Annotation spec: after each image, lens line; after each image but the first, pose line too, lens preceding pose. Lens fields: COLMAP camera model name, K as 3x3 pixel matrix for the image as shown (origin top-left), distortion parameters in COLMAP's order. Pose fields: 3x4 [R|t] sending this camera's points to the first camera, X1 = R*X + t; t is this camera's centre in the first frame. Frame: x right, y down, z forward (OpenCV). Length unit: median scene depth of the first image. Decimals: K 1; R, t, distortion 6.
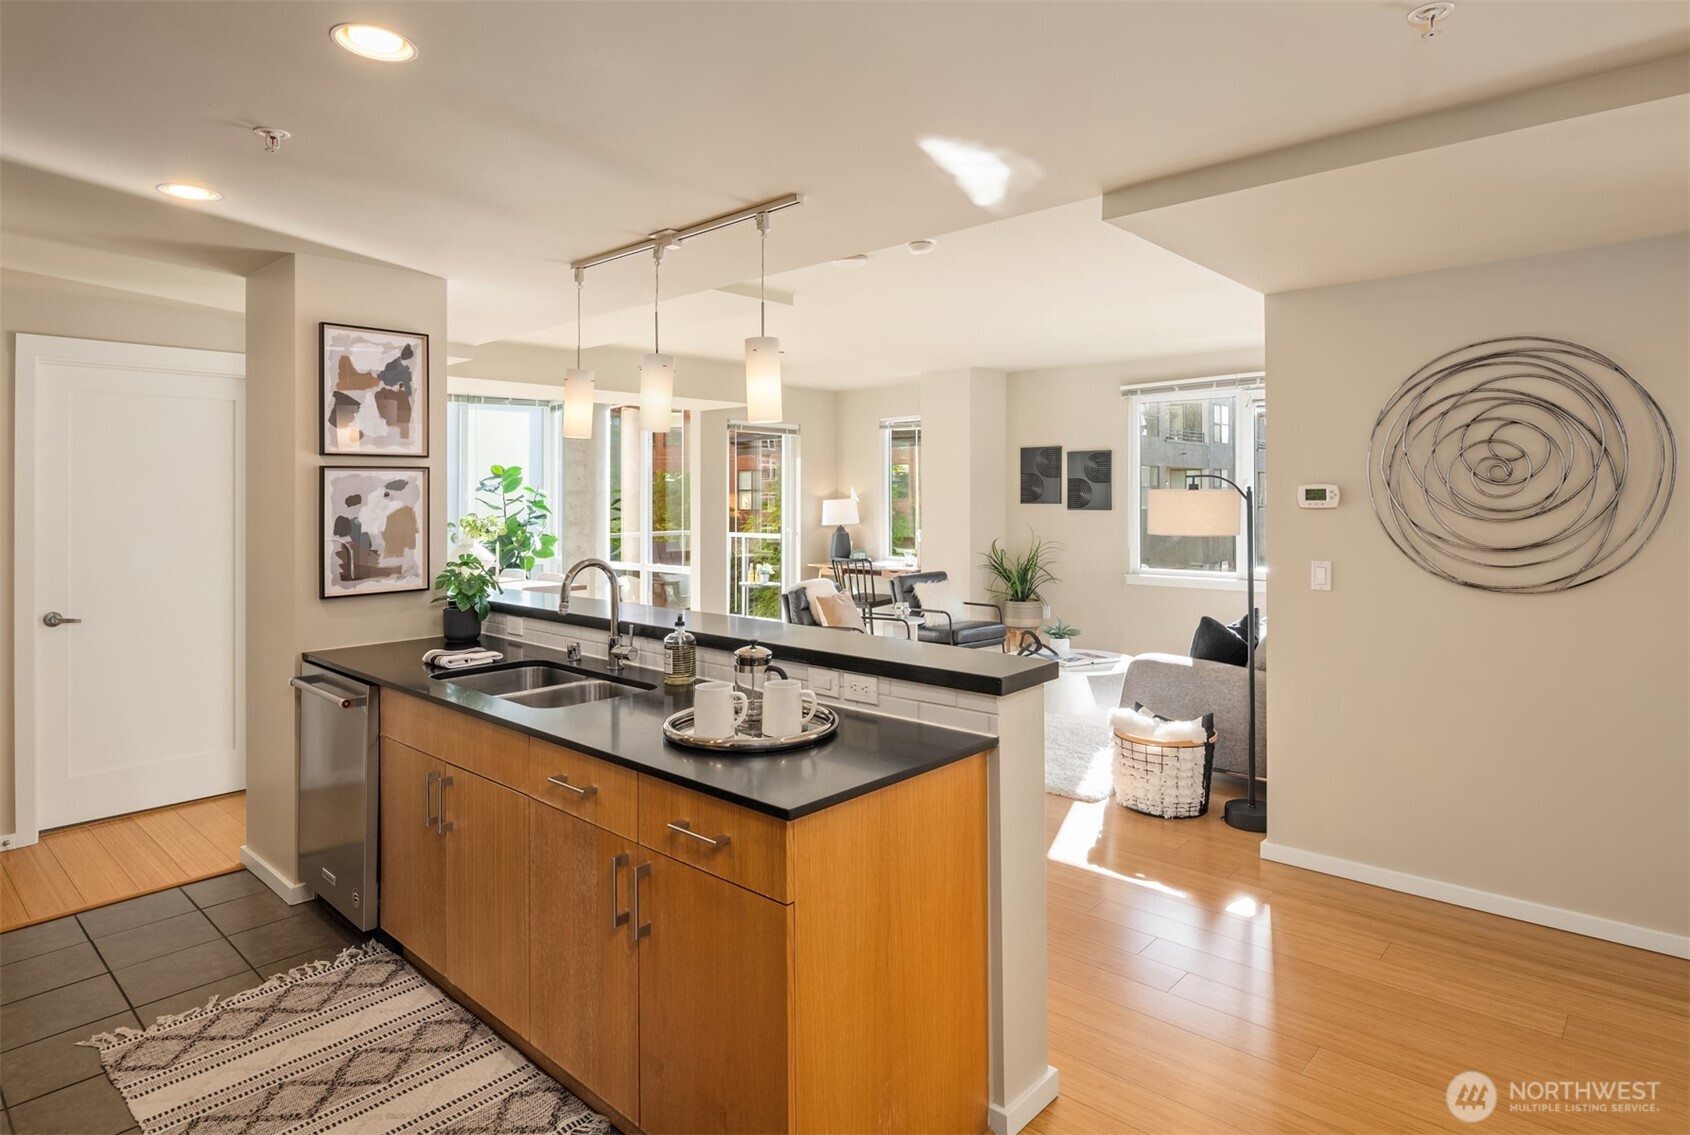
lens RADIAL K [[947.3, 0, 874.3], [0, 947.3, 479.1], [0, 0, 1]] dist [0.000431, -0.000324]
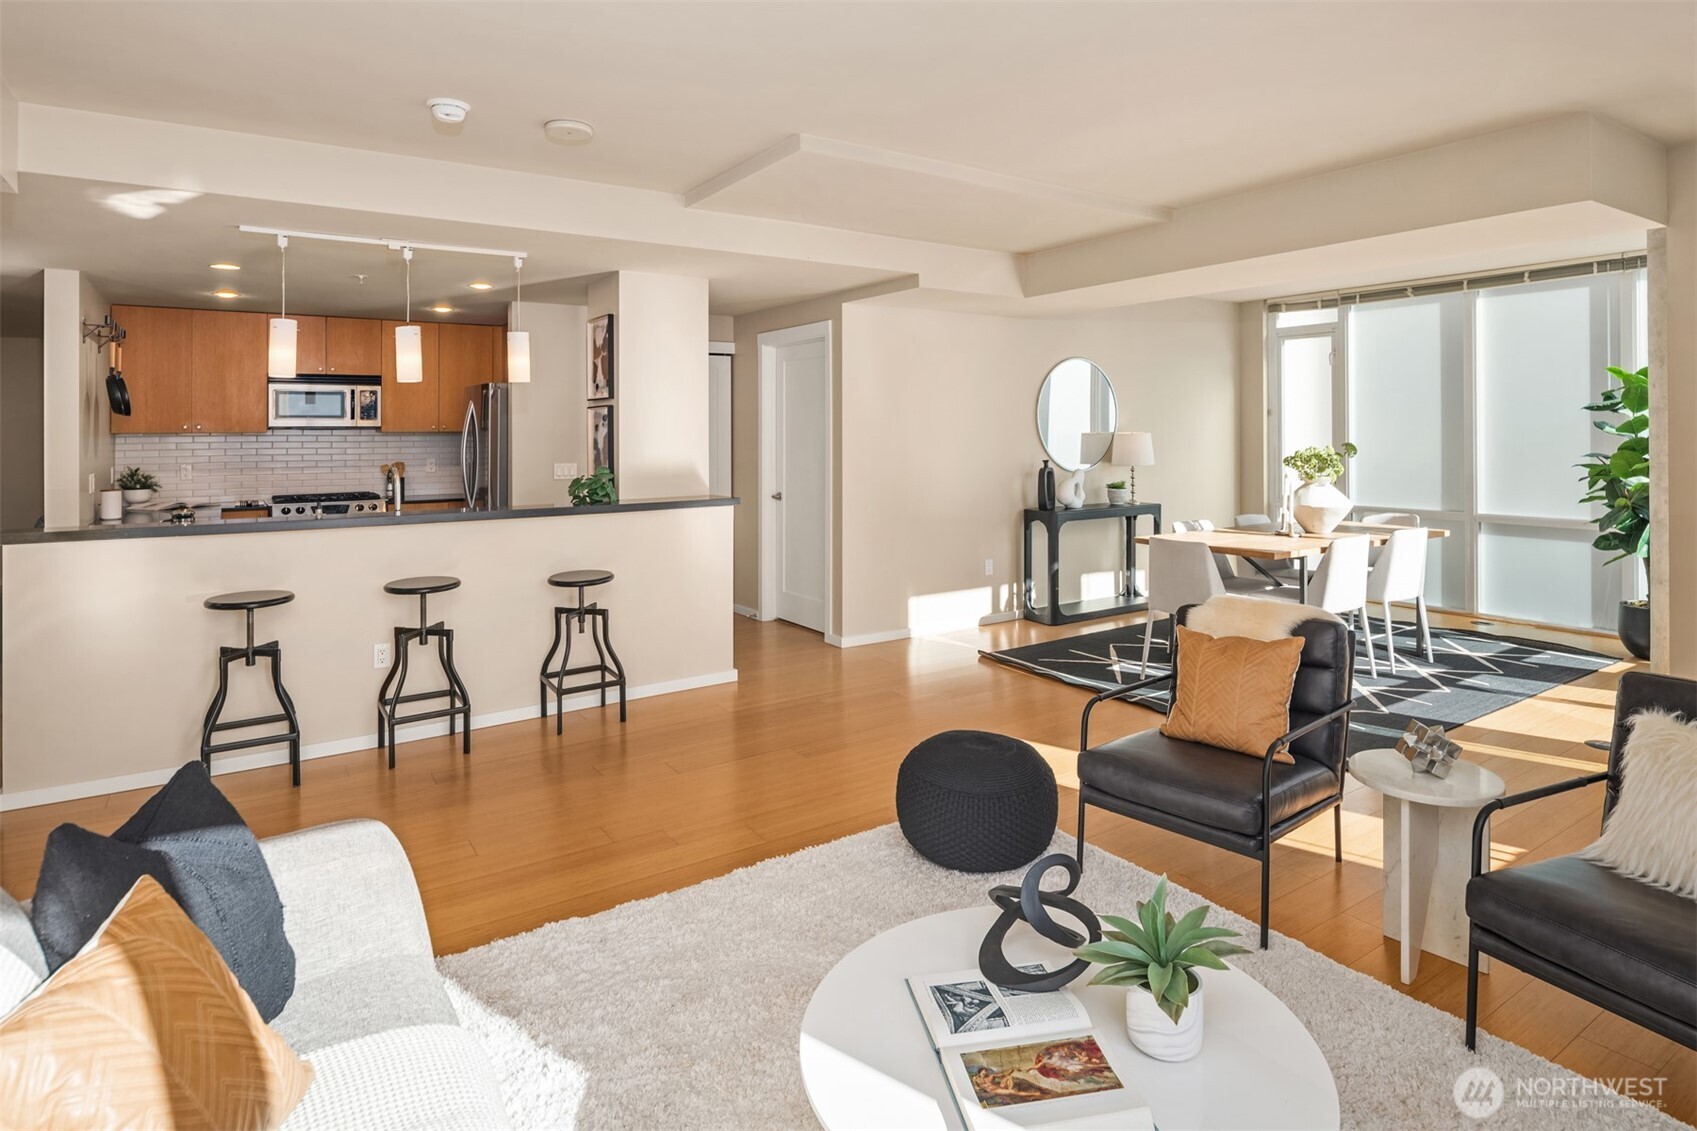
lens RADIAL K [[929.2, 0, 840.0], [0, 929.2, 434.5], [0, 0, 1]] dist [-0.002138, -0.000918]
pose [[-0.266845, 0.011416, -0.963672, 0.473867], [0.025281, 0.999669, 0.004842, 0.020014], [0.963408, -0.023071, -0.267045, 1.012870]]
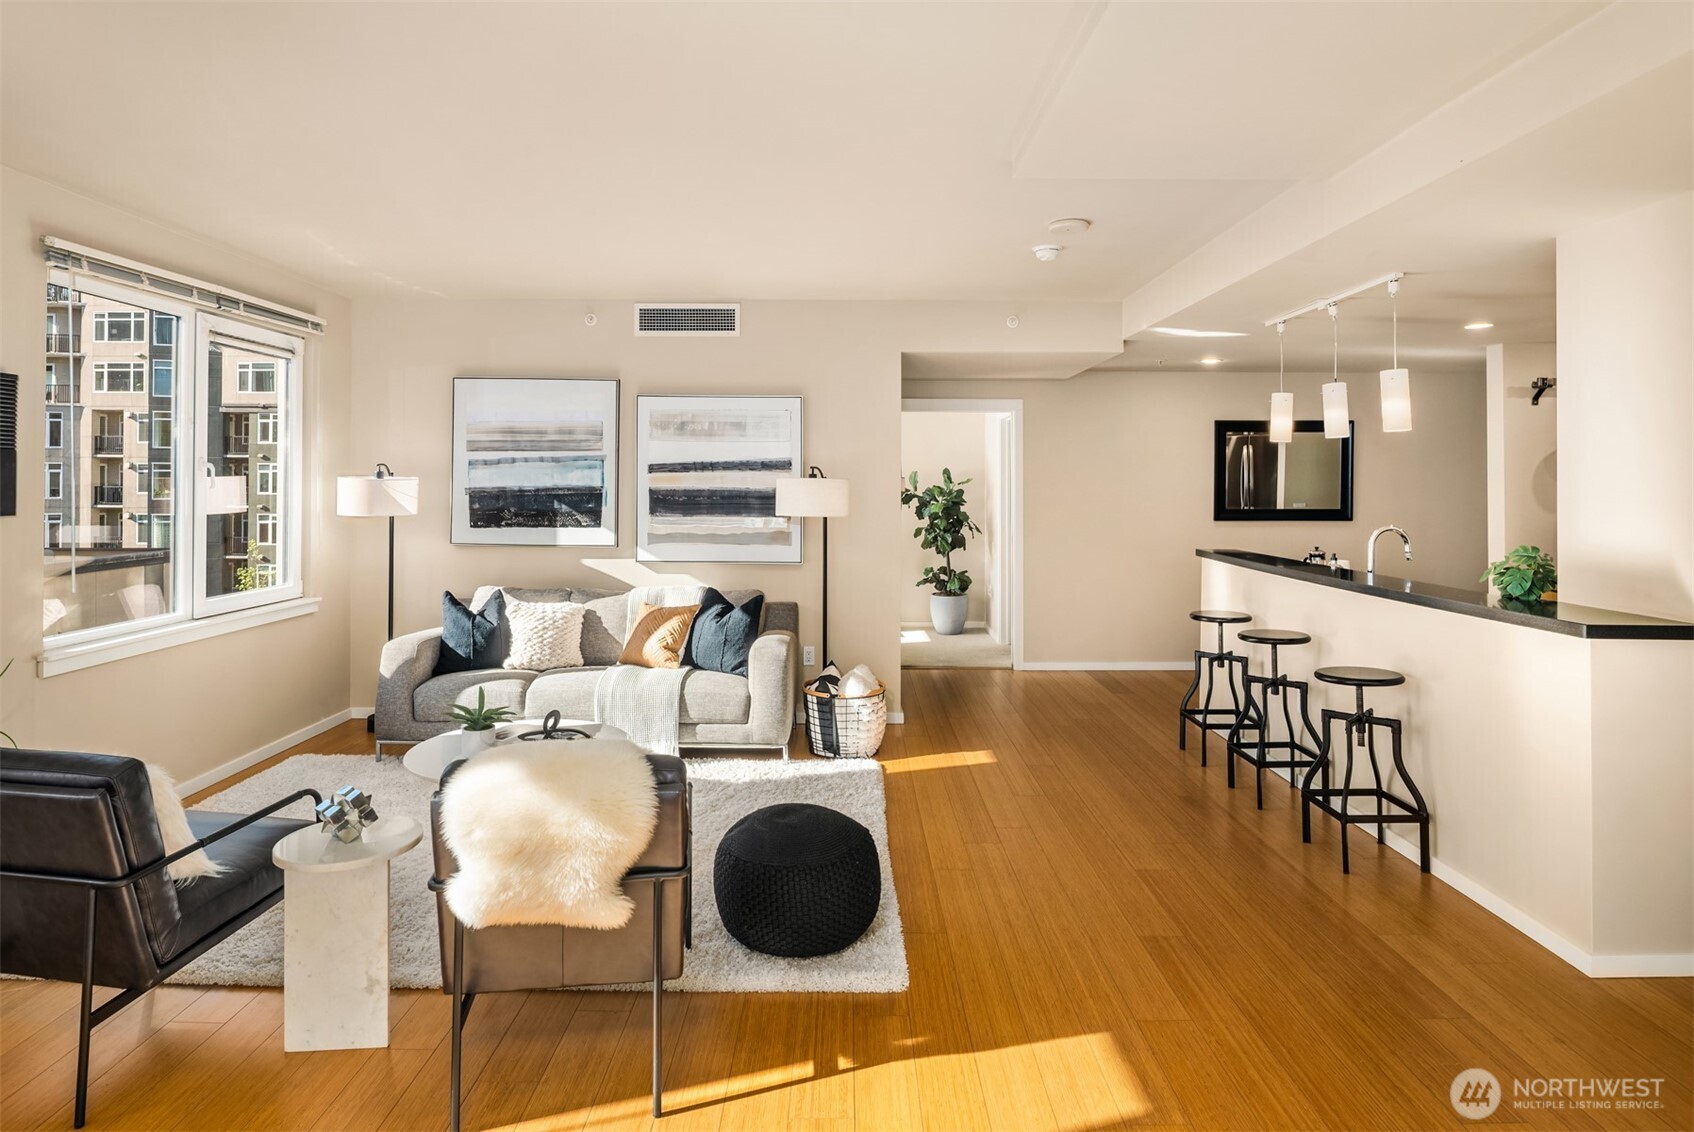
lens RADIAL K [[954.2, 0, 843.0], [0, 954.2, 474.3], [0, 0, 1]] dist [-0.001308, -0.000474]
pose [[-0.654118, 0.009431, 0.756334, -0.420004], [-0.013694, 0.999611, -0.024308, 0.024487], [-0.756269, -0.026258, -0.653734, 1.257567]]
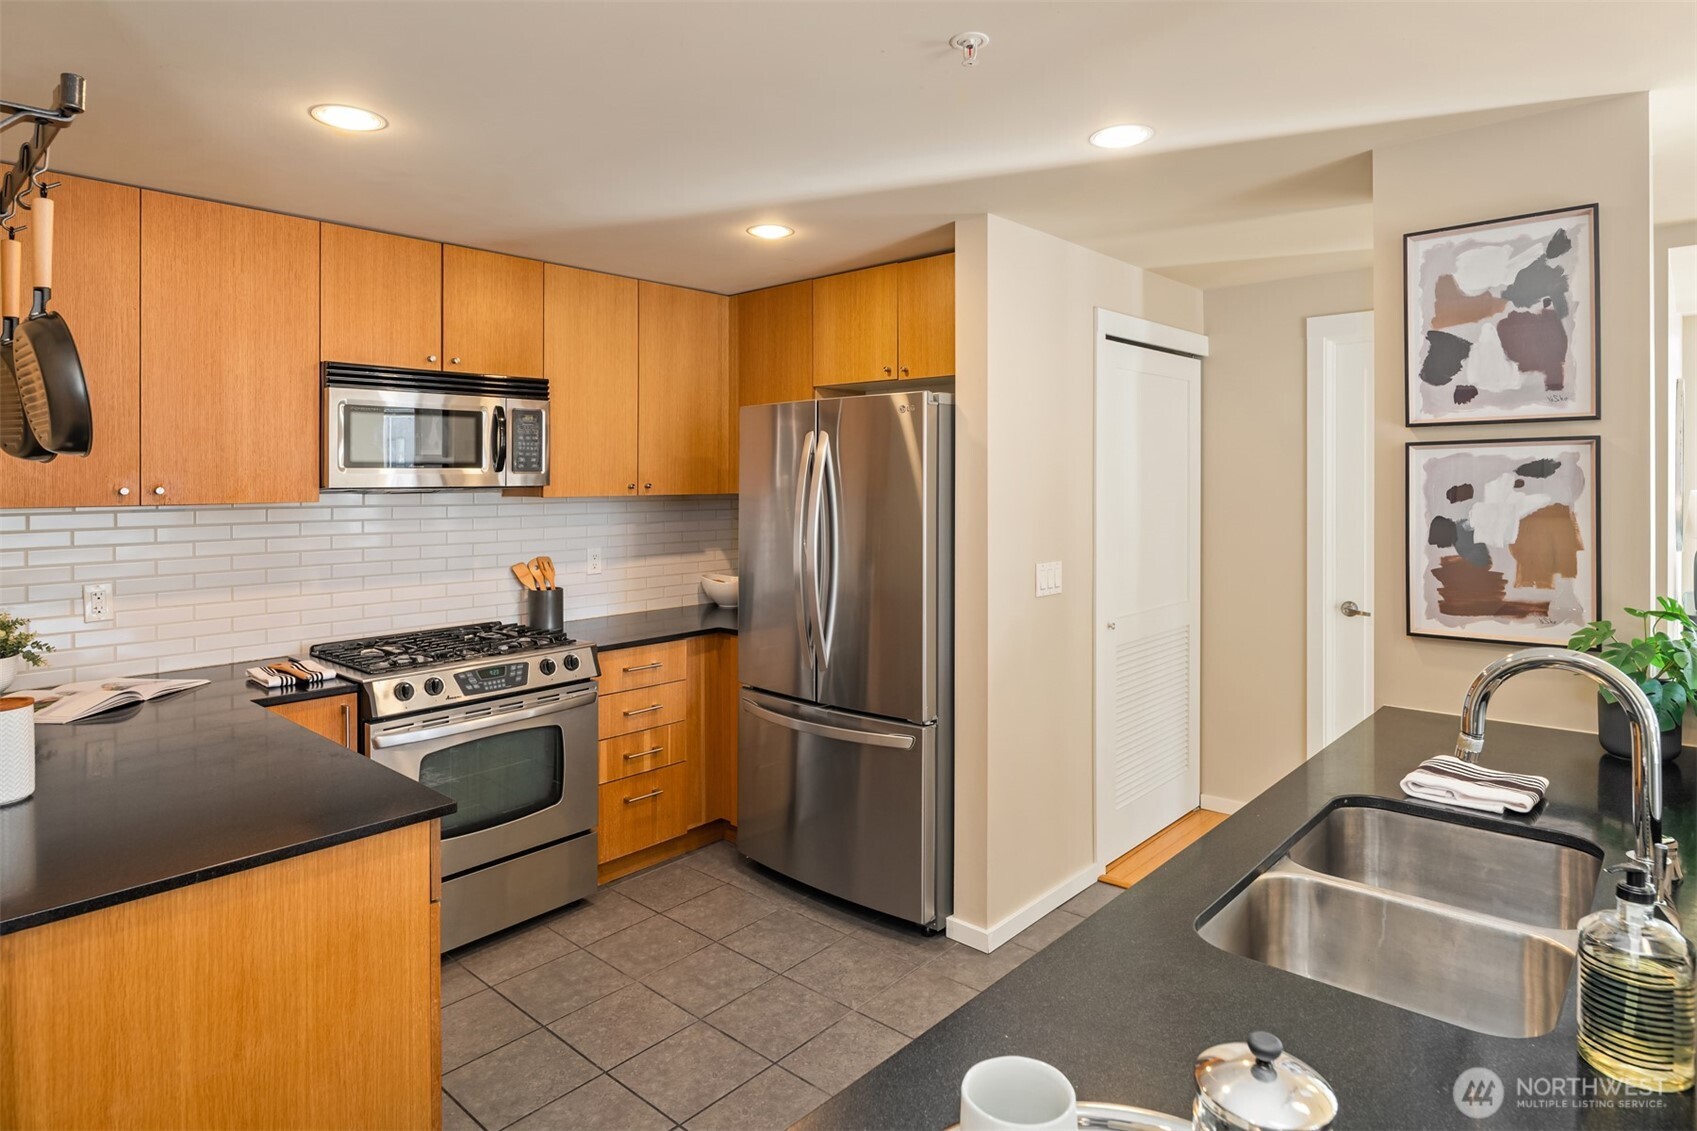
lens RADIAL K [[932.3, 0, 845.6], [0, 932.3, 476.9], [0, 0, 1]] dist [-0.001953, -0.000995]
pose [[-0.013300, 0.000949, -0.999911, 0.055324], [0.026499, 0.999649, 0.000596, -0.000211], [0.999560, -0.026488, -0.013321, 0.326406]]
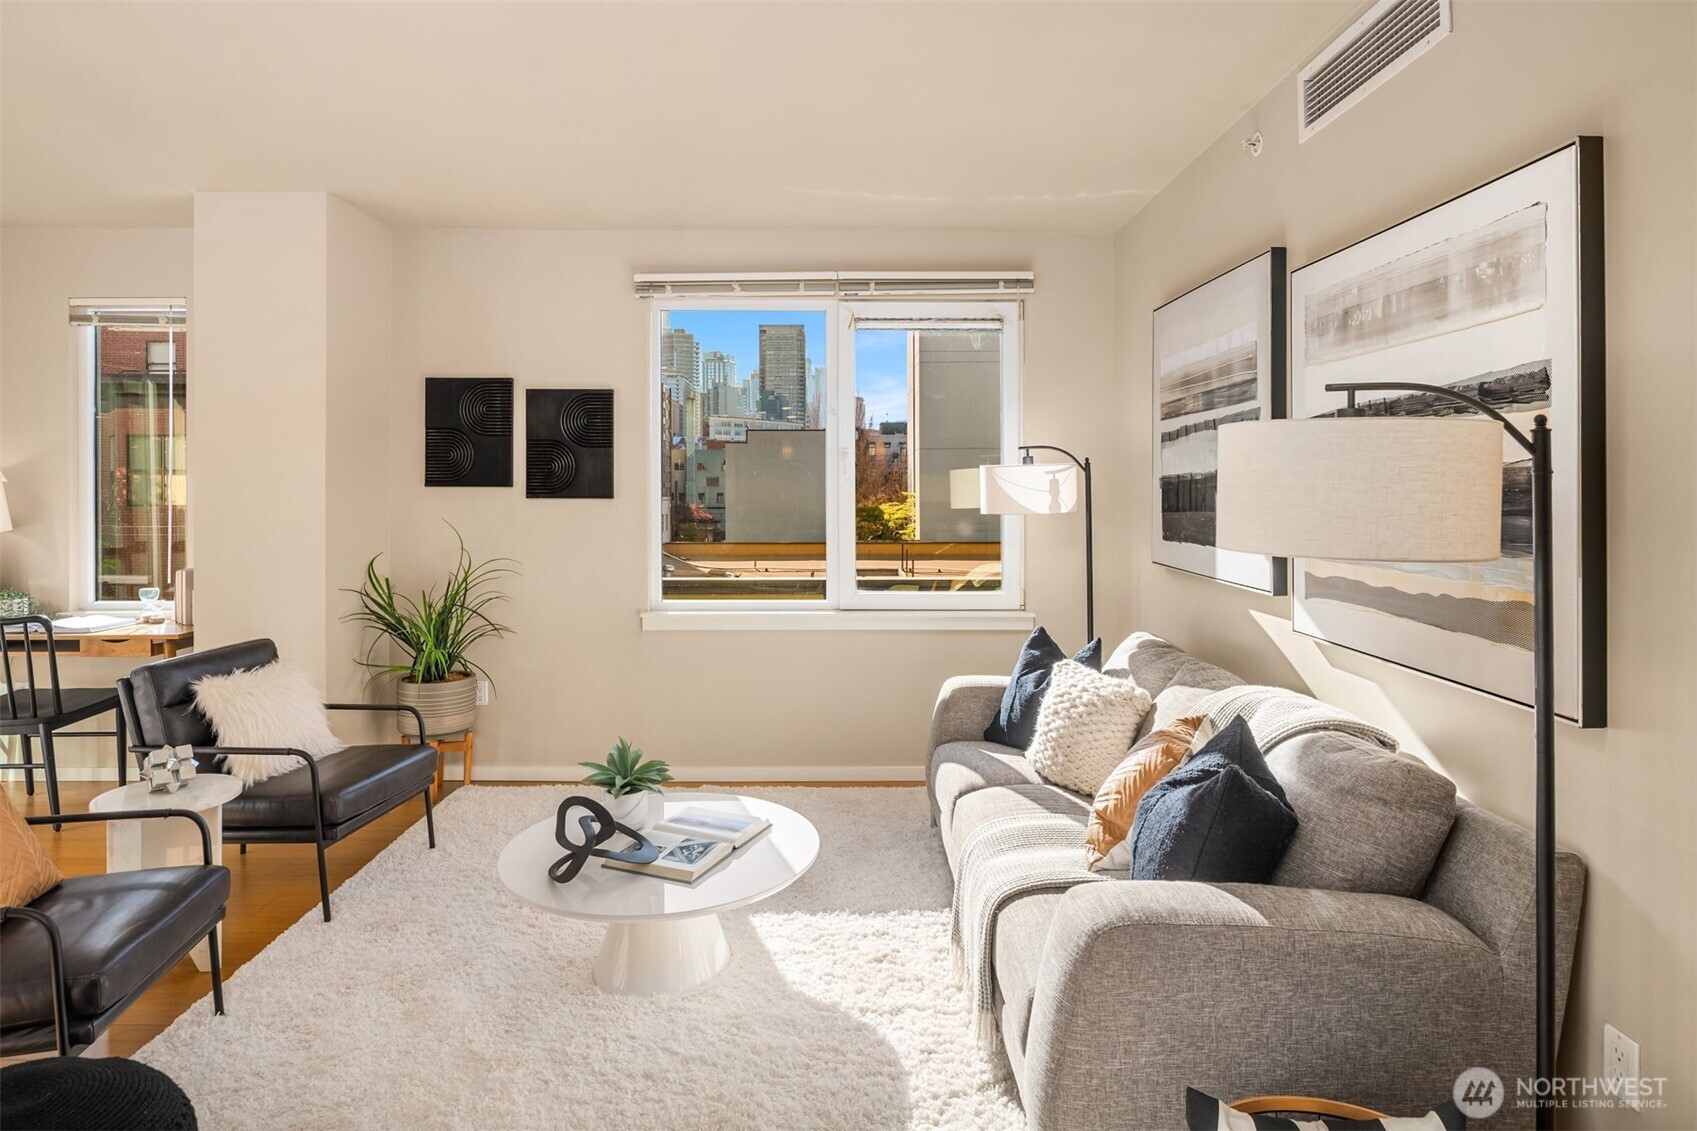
lens RADIAL K [[935.9, 0, 851.2], [0, 935.9, 490.6], [0, 0, 1]] dist [-0.007624, -0.002375]
pose [[0.750013, 0.003716, 0.661412, -0.013326], [-0.015353, 0.999813, 0.011792, 0.024122], [-0.661245, -0.018999, 0.749930, 0.620650]]
